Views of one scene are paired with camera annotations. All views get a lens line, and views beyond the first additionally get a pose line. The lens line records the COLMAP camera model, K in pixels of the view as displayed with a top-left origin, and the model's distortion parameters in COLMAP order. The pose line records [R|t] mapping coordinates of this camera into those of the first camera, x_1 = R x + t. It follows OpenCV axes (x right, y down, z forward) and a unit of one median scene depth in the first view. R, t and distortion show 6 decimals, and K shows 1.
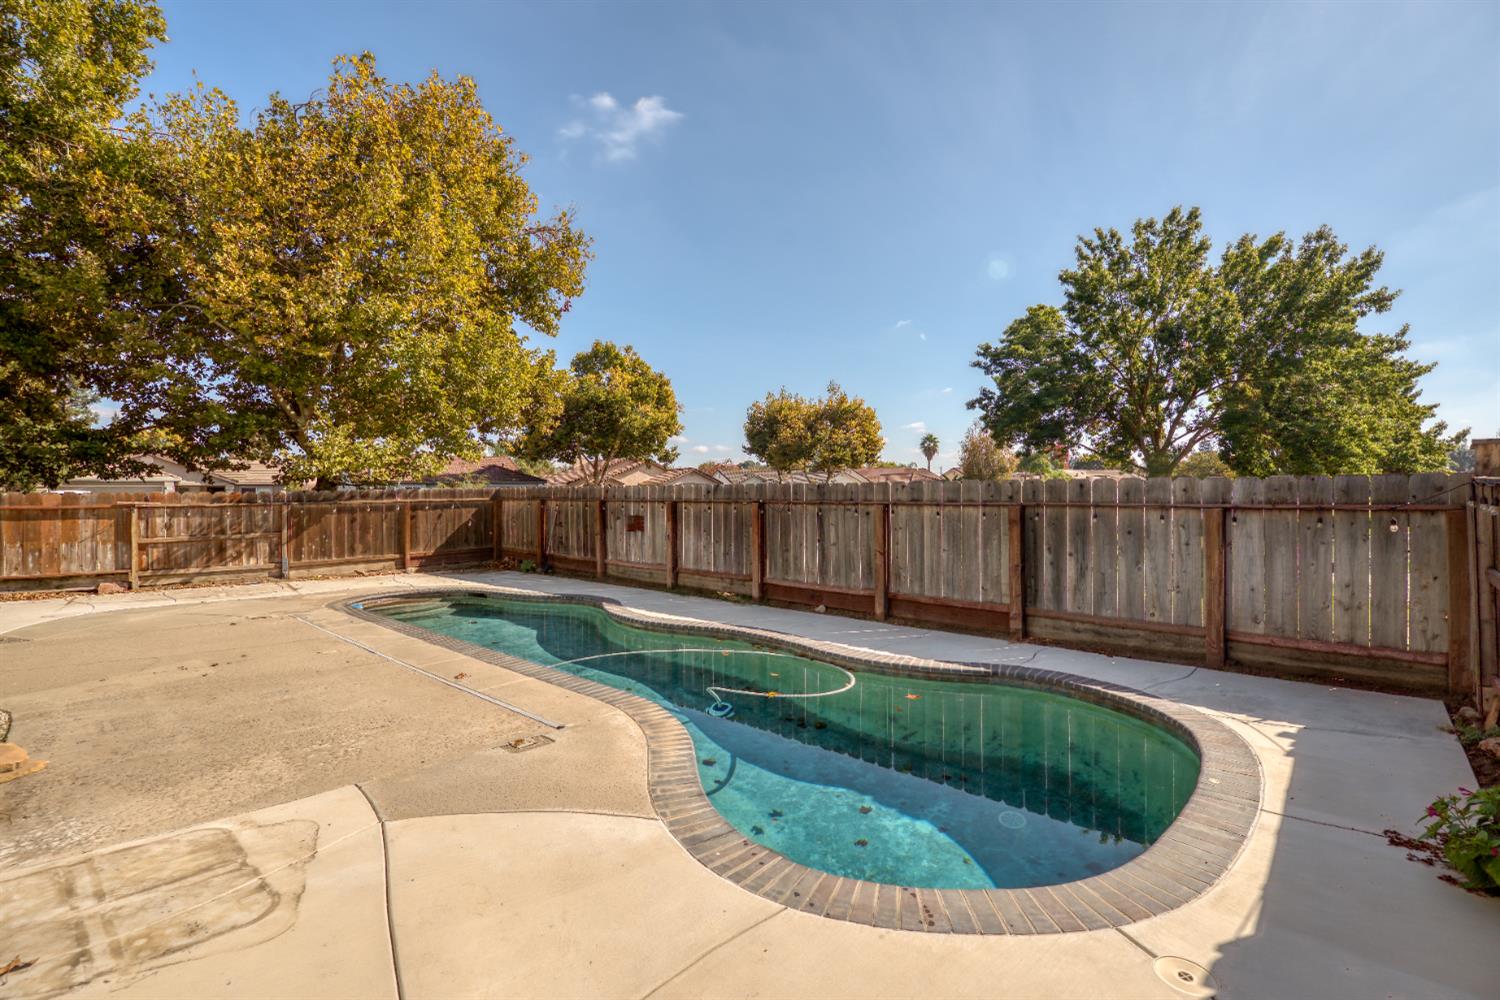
lens RADIAL K [[681.5, 0, 750.0], [0, 681.5, 500.0], [0, 0, 1]] dist [0.001128, -0.010085]
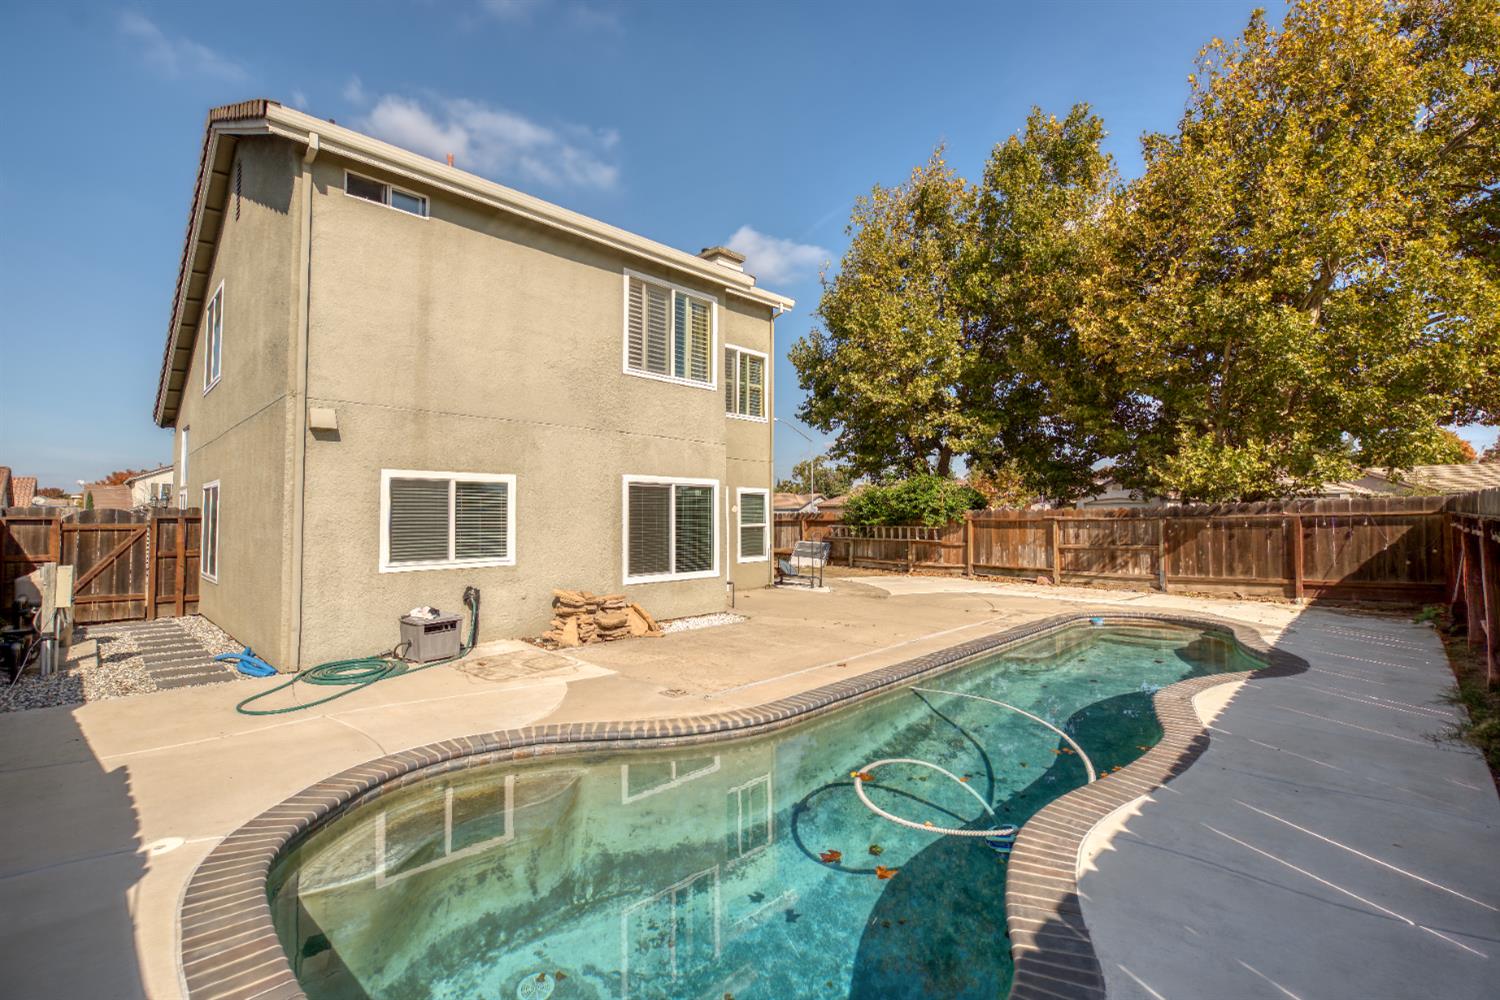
lens RADIAL K [[654.0, 0, 727.0], [0, 654.0, 492.5], [0, 0, 1]] dist [-0.000720, -0.000441]
pose [[-0.042075, -0.032489, -0.998586, 0.350714], [0.005871, 0.999446, -0.032765, -0.004776], [0.999097, -0.007241, -0.041861, 0.394956]]
